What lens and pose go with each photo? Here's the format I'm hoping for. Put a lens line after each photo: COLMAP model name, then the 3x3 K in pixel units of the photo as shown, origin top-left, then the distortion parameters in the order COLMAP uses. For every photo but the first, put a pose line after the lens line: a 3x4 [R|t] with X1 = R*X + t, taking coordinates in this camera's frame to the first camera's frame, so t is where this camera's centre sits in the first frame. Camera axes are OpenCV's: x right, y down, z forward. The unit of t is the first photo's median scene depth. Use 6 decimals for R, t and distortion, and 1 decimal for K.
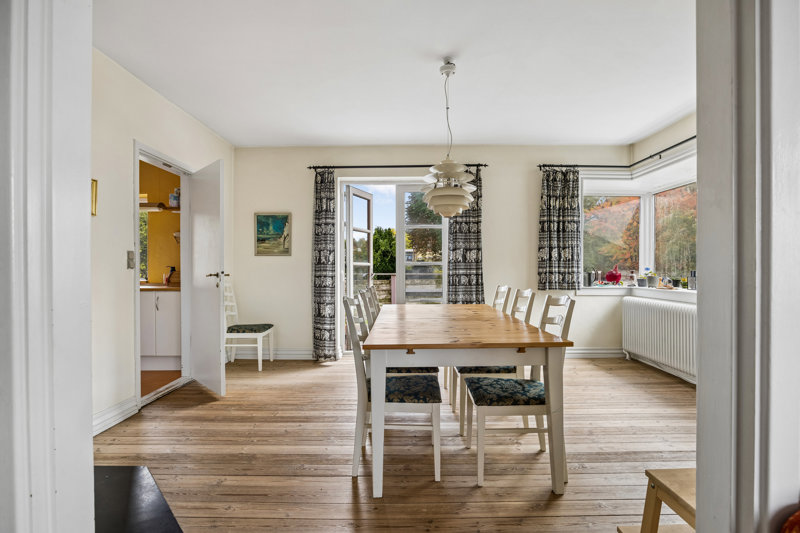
lens RADIAL K [[383.7, 0, 400.0], [0, 383.7, 266.5], [0, 0, 1]] dist [-0.000470, -0.000021]
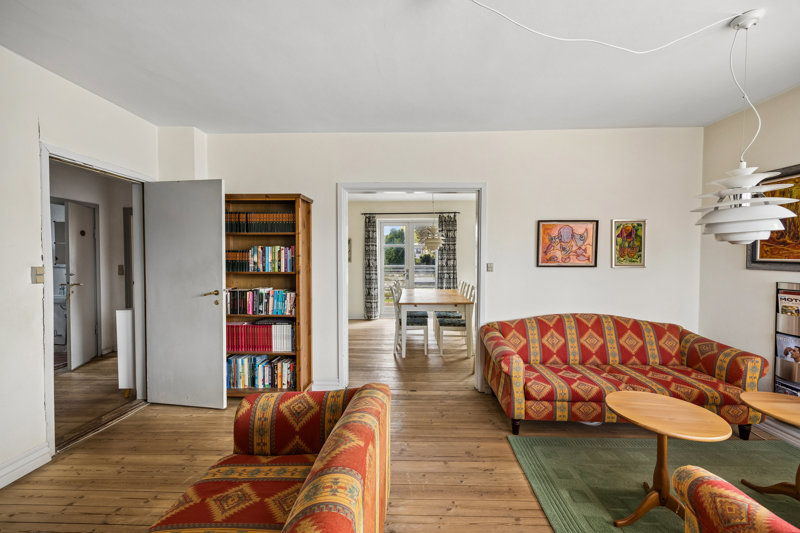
lens RADIAL K [[313.5, 0, 400.0], [0, 313.5, 266.5], [0, 0, 1]] dist [0.000539, 0.000061]
pose [[0.999382, 0.001896, -0.035104, -0.003126], [-0.001053, 0.999711, 0.024036, -0.046645], [0.035140, -0.023984, 0.999095, -0.512300]]
